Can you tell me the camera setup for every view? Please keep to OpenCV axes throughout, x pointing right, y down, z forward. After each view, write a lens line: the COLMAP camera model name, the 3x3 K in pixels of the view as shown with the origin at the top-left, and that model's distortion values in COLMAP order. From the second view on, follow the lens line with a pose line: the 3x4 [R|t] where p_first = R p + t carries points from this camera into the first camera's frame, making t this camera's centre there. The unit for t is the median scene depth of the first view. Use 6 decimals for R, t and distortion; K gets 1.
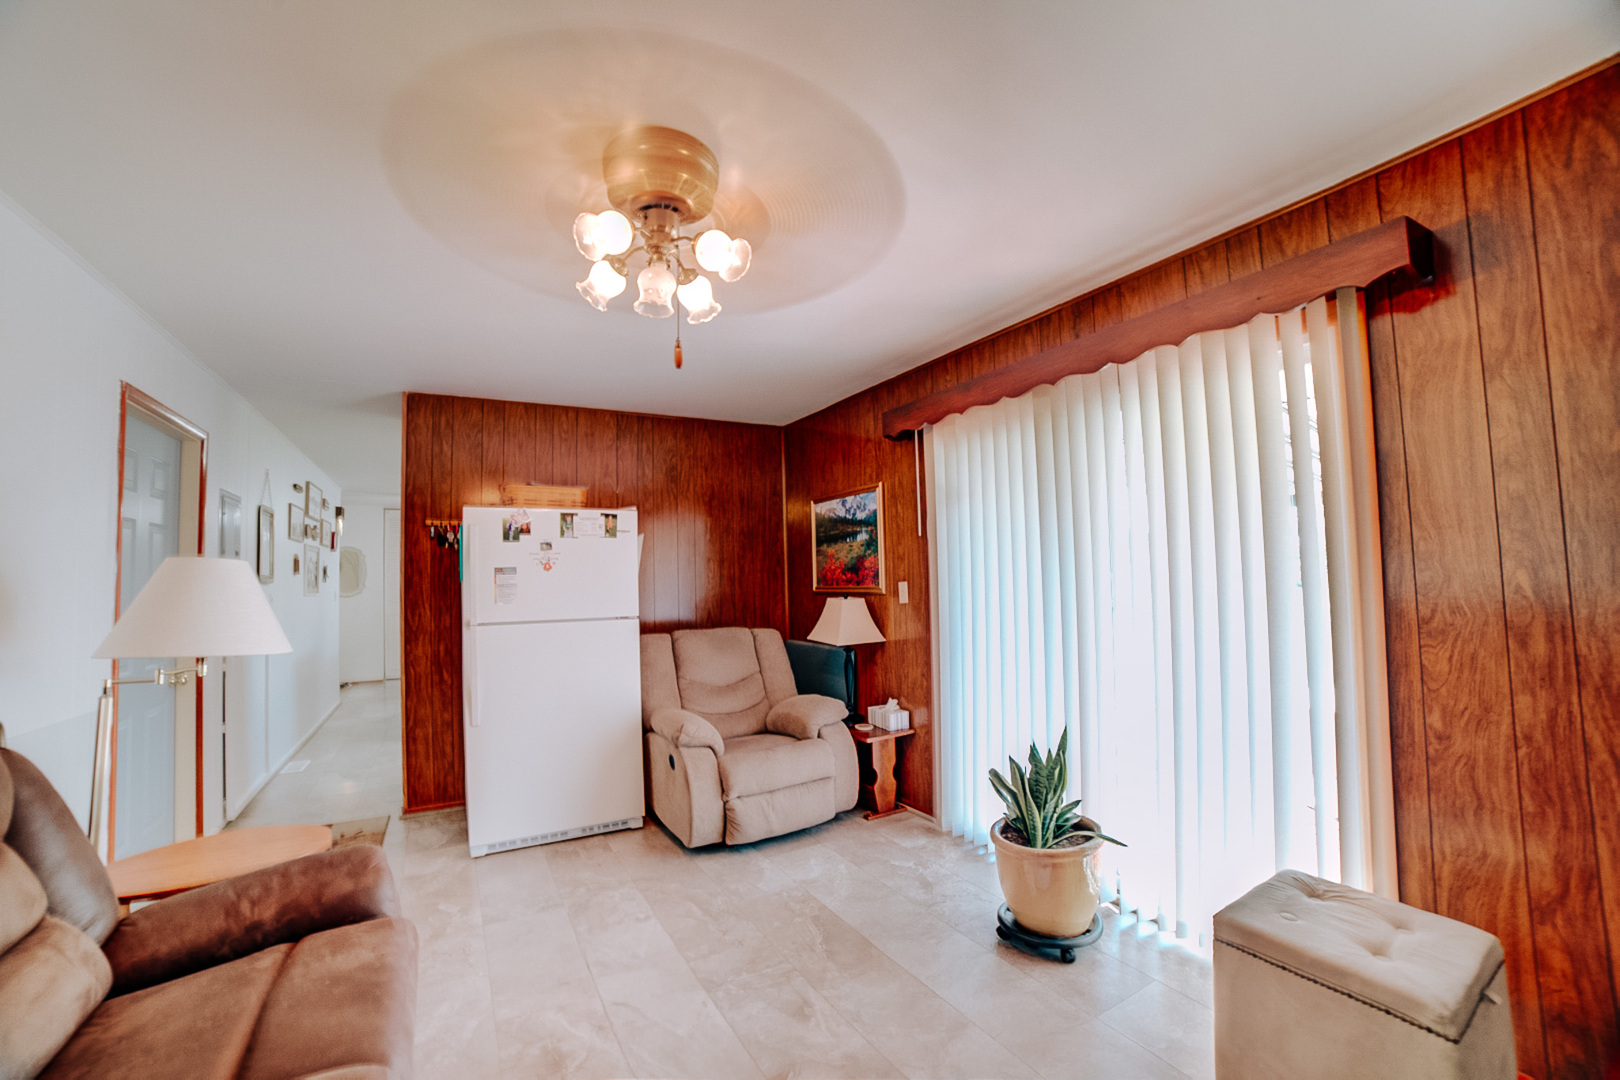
lens RADIAL K [[642.3, 0, 803.2], [0, 642.3, 545.7], [0, 0, 1]] dist [-0.105106, 0.032754]
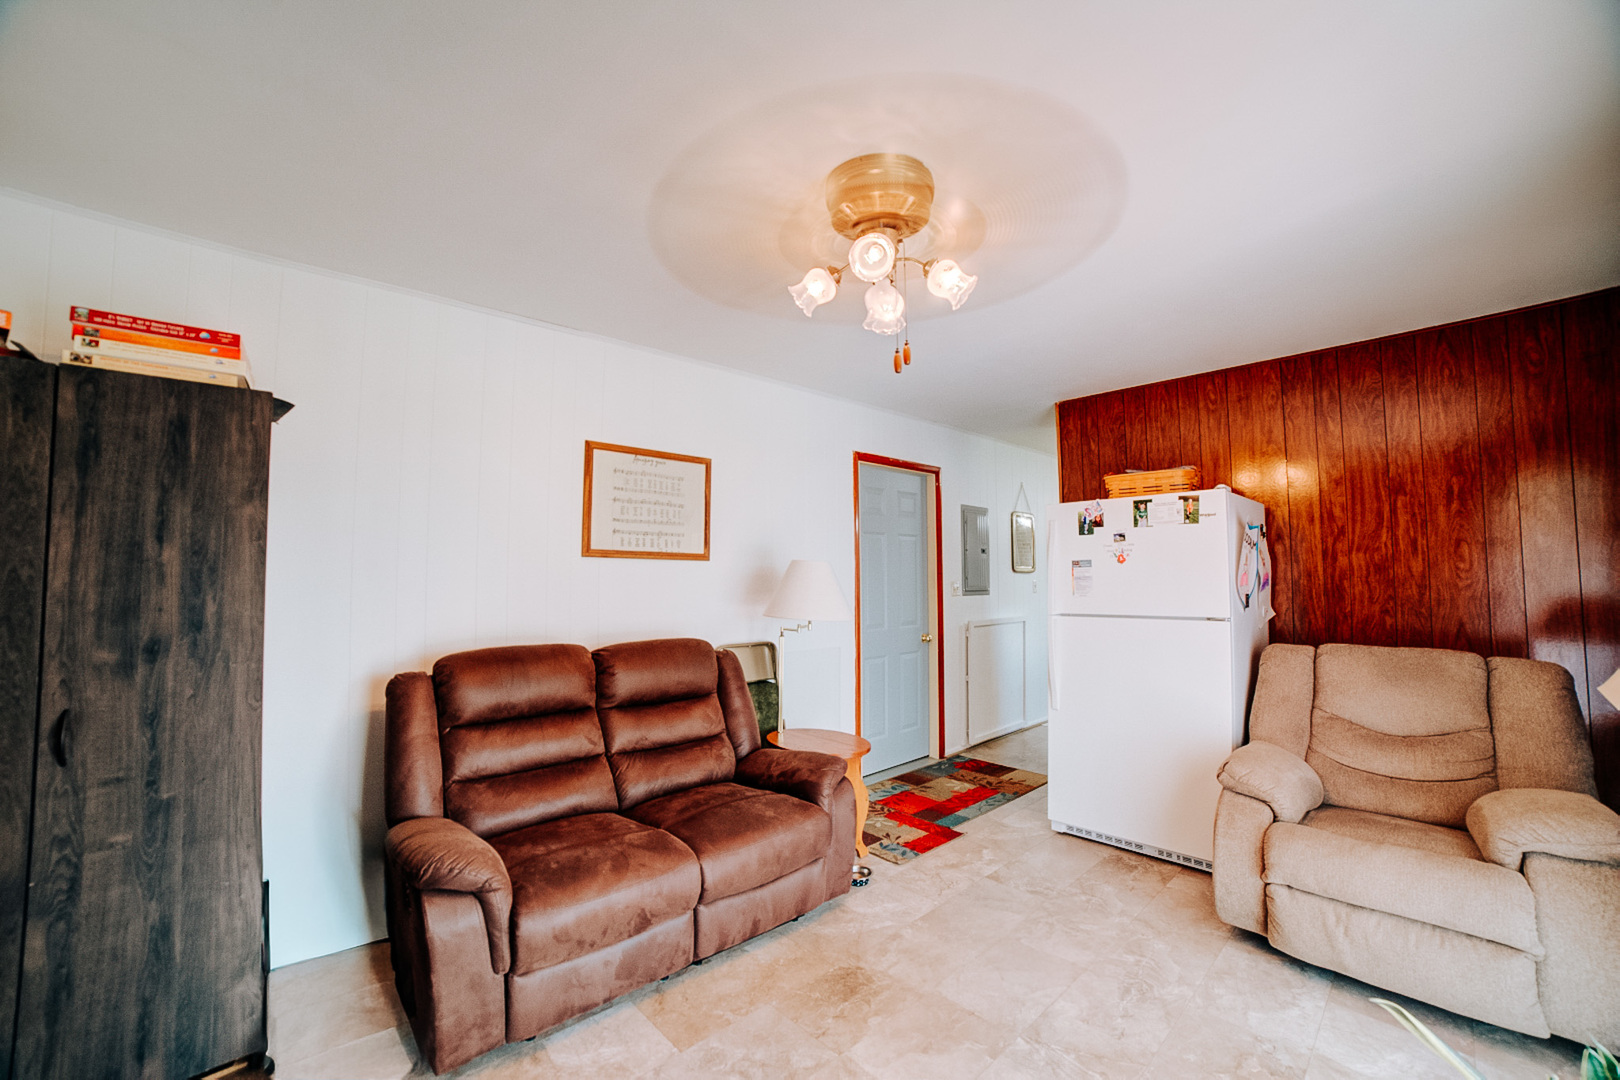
lens RADIAL K [[642.3, 0, 803.2], [0, 642.3, 545.7], [0, 0, 1]] dist [-0.105106, 0.032754]
pose [[0.221924, -0.025824, -0.974722, 0.403818], [0.046987, 0.998771, -0.015764, 0.005300], [0.973931, -0.042301, 0.222865, 0.321950]]
